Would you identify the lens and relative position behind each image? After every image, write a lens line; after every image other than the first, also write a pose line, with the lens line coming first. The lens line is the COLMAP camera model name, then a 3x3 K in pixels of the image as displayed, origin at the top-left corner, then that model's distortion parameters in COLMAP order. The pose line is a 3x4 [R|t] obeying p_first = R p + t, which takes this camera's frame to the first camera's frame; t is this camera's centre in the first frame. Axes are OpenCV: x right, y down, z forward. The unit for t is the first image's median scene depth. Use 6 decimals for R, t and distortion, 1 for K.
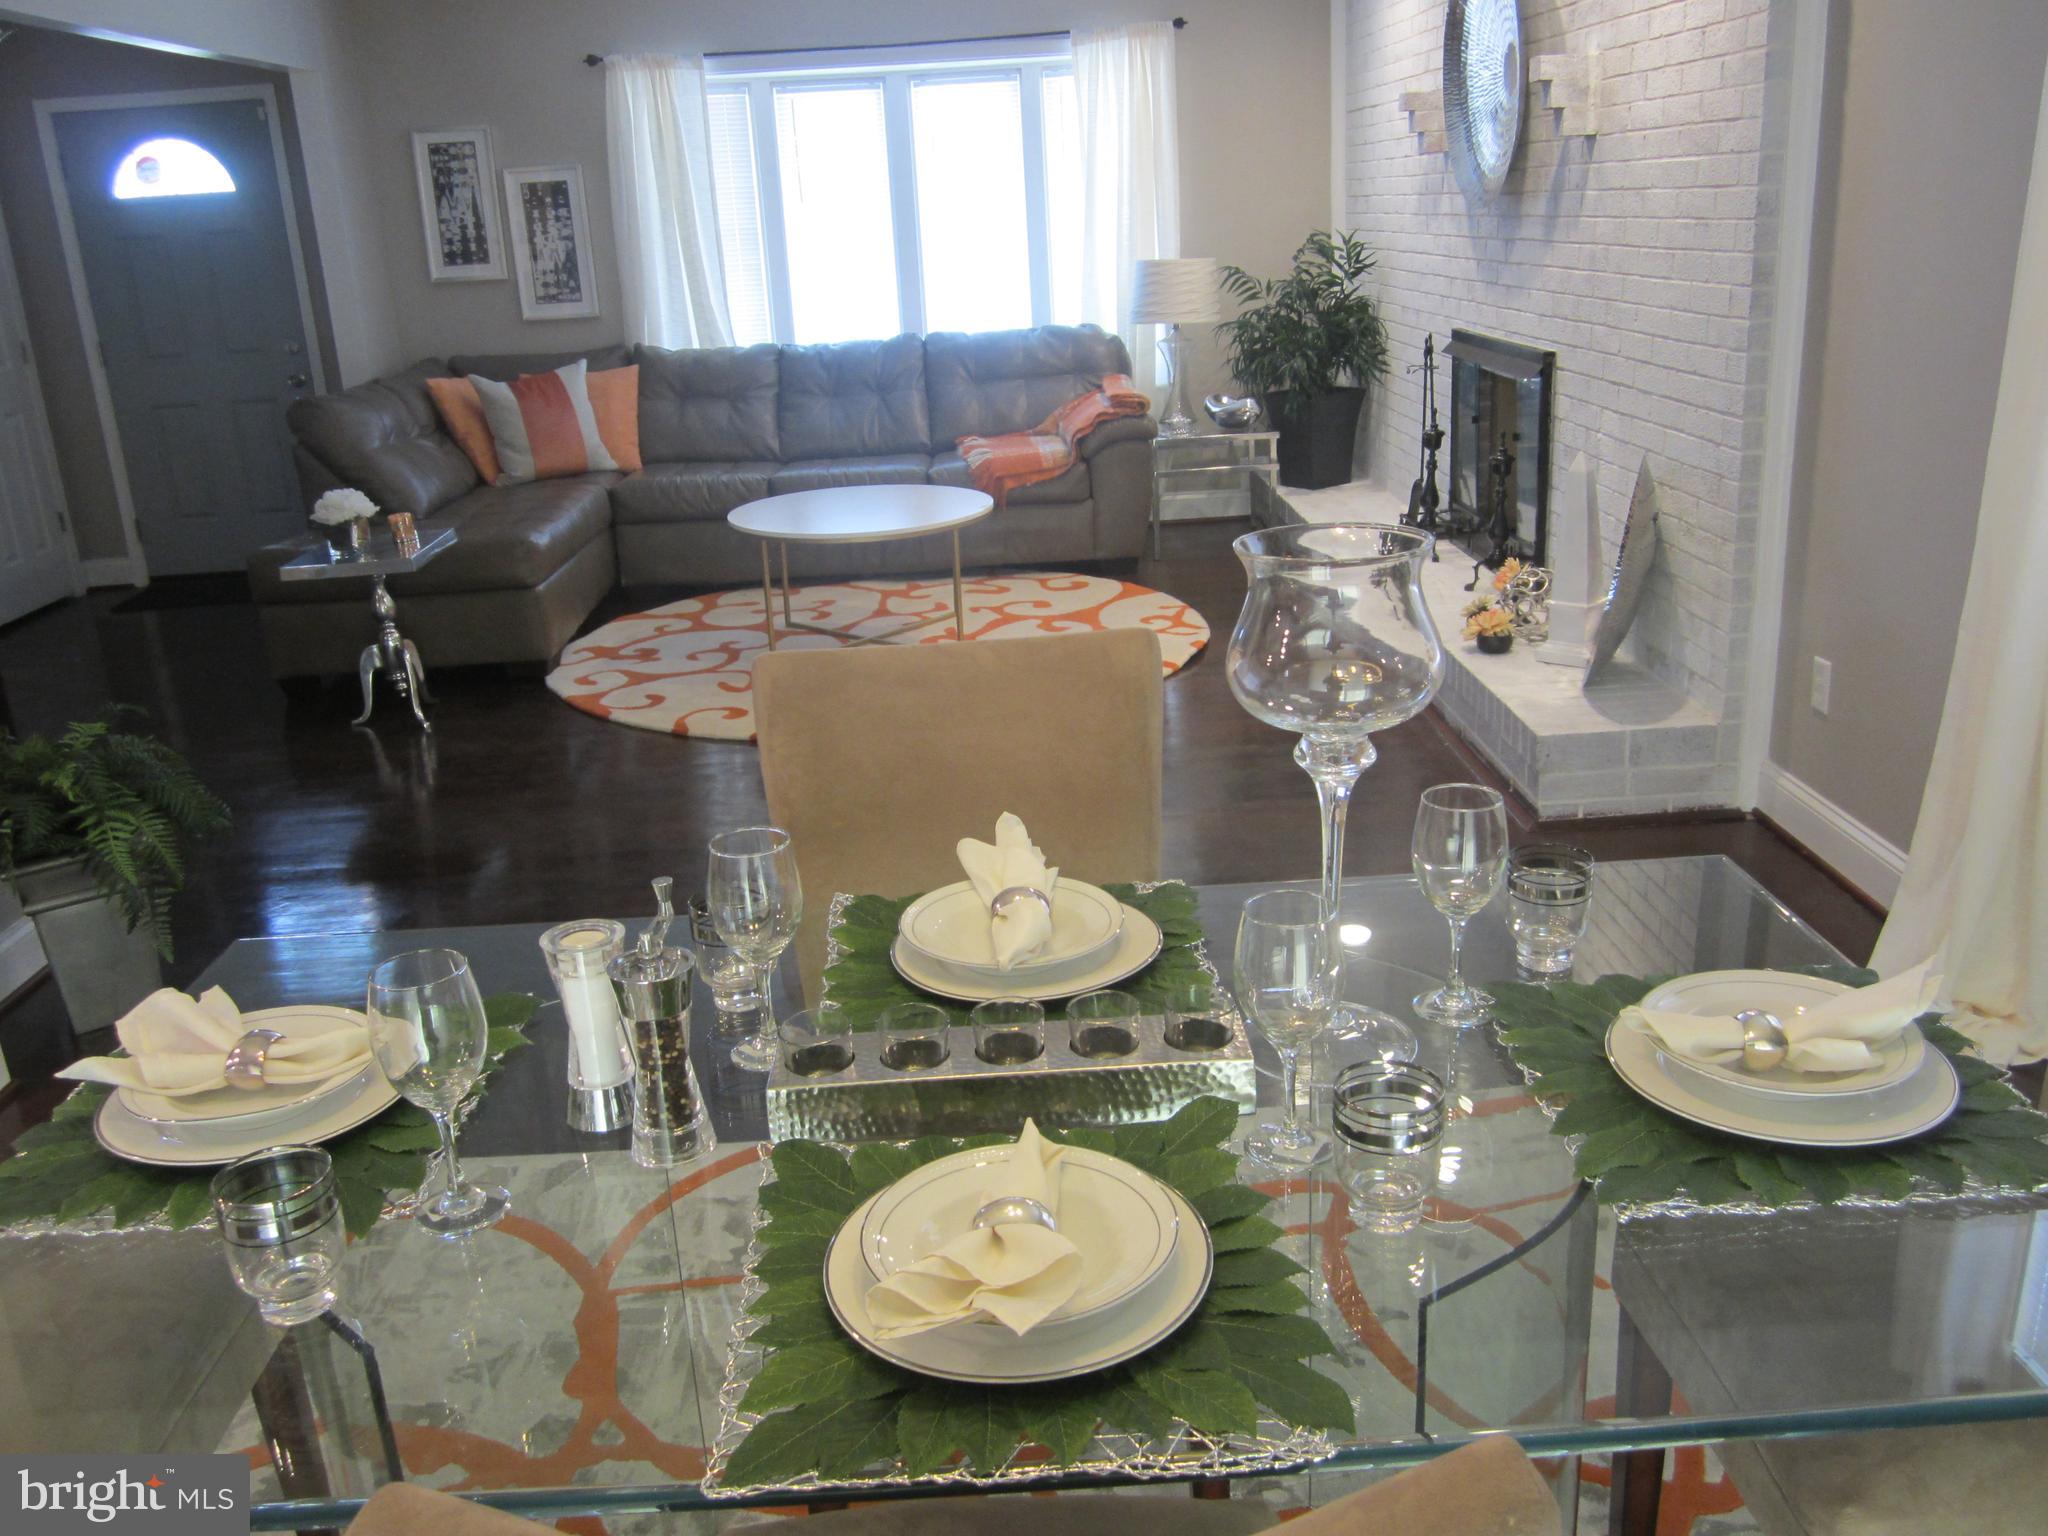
lens RADIAL K [[1689.4, 0, 1024.0], [0, 1689.4, 768.0], [0, 0, 1]] dist [-0.042800, 0.004228]
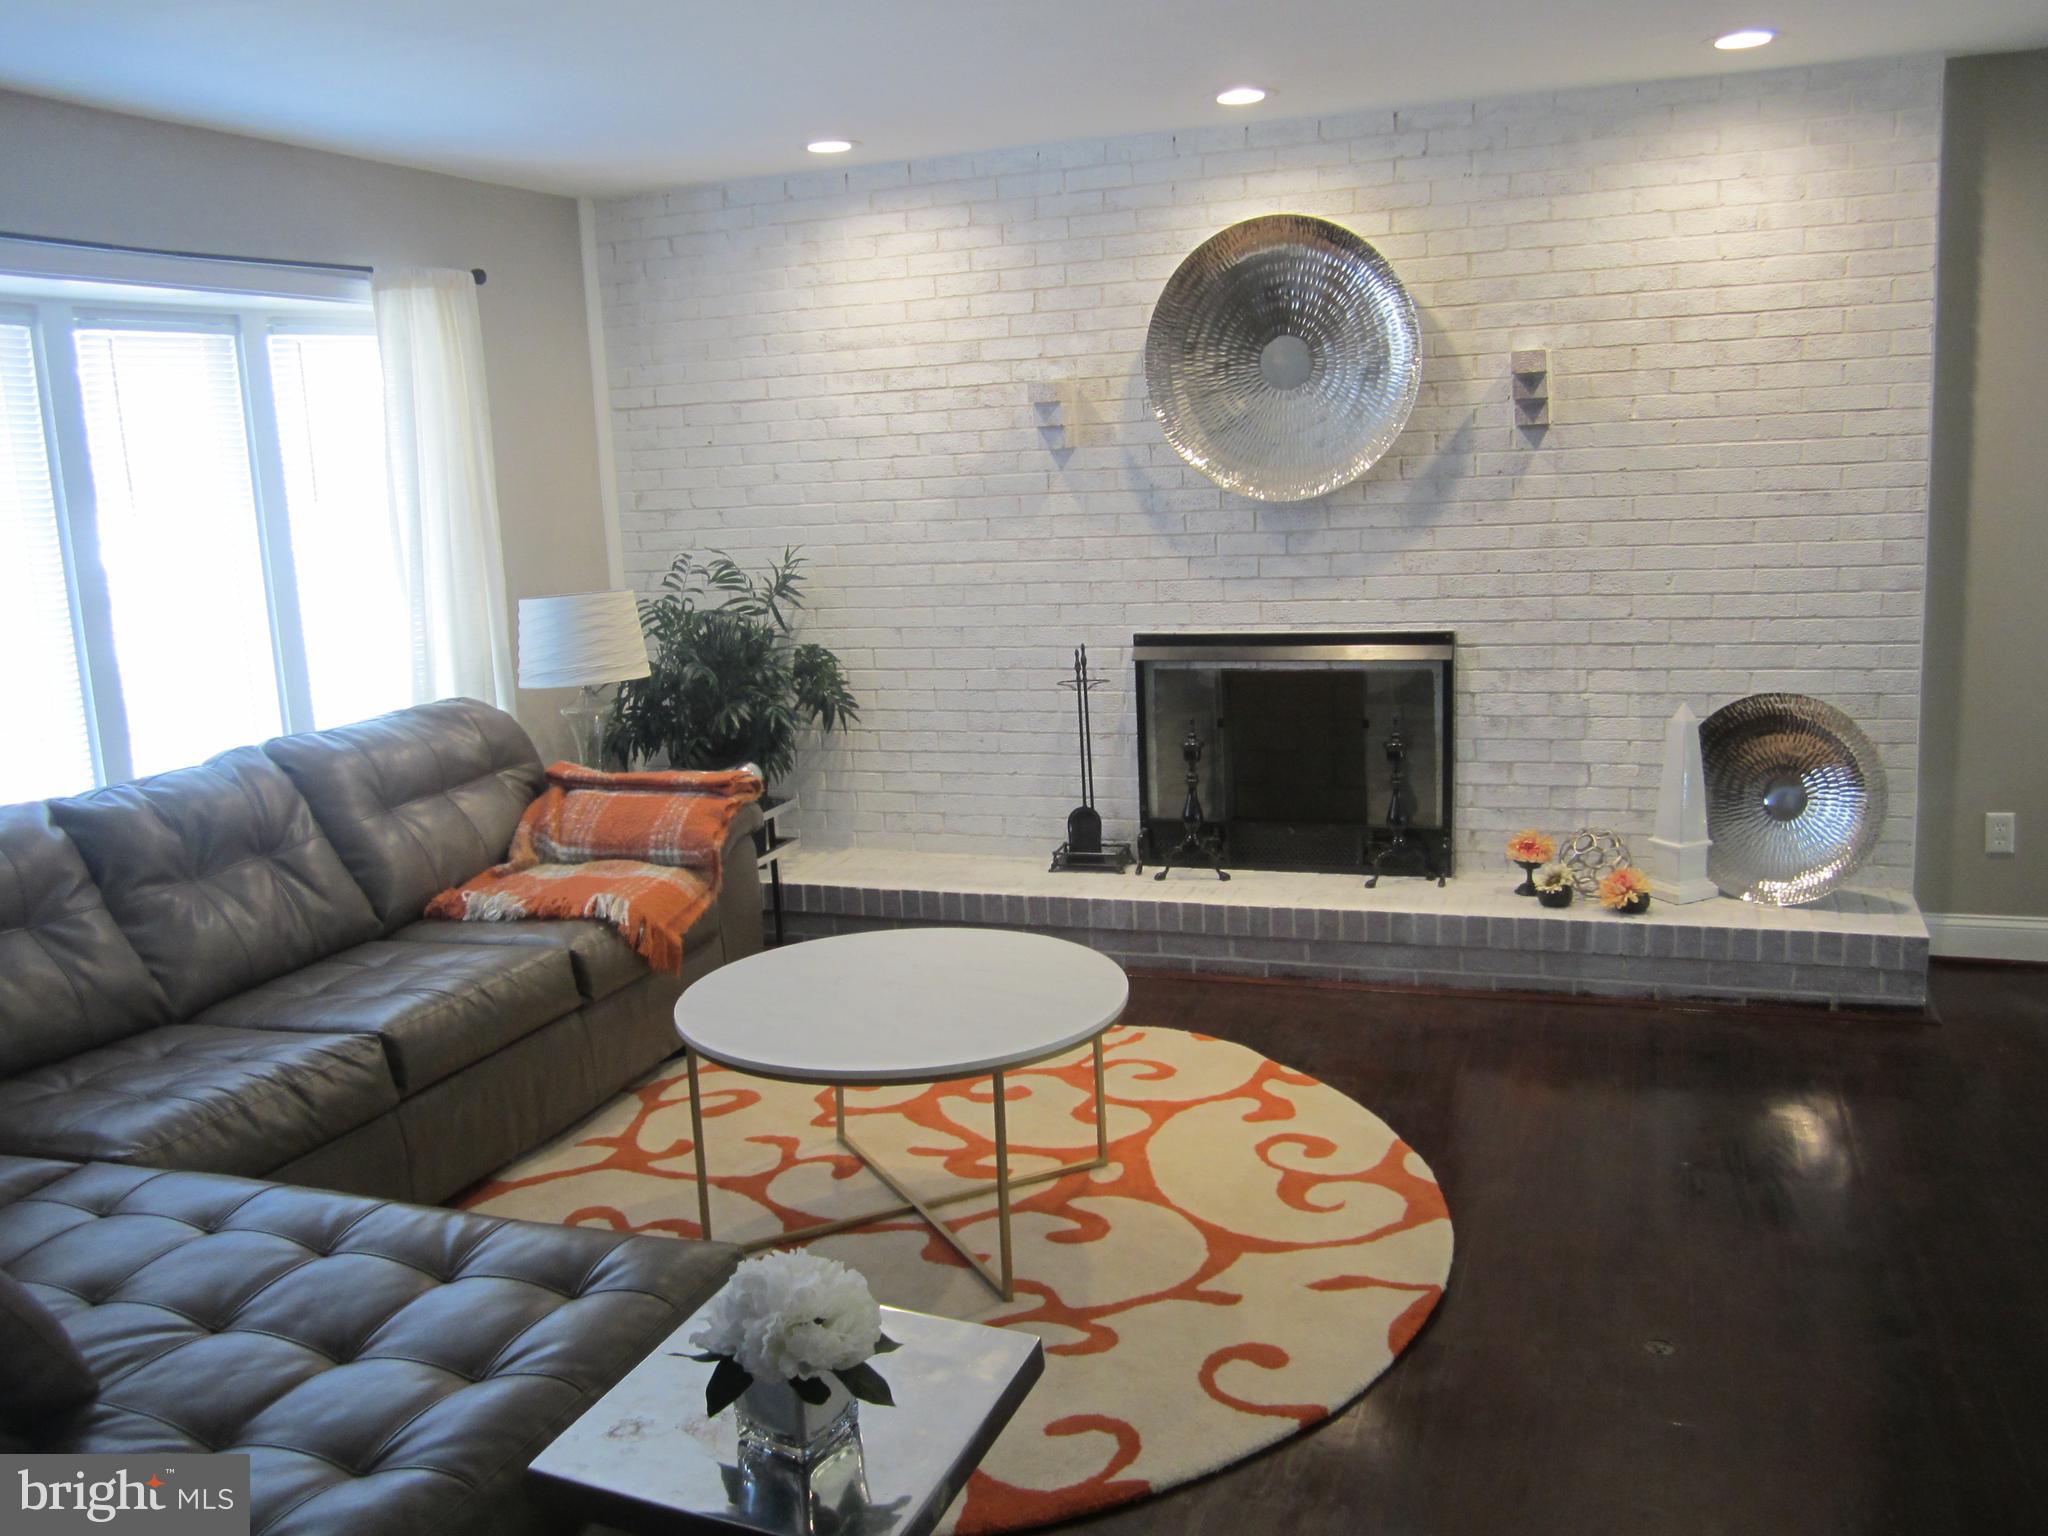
lens RADIAL K [[1689.4, 0, 1024.0], [0, 1689.4, 768.0], [0, 0, 1]] dist [-0.042800, 0.004228]
pose [[0.374782, -0.136980, 0.916938, -0.518510], [0.322992, 0.946356, 0.009357, -0.187032], [-0.869031, 0.292656, 0.398920, 0.599737]]
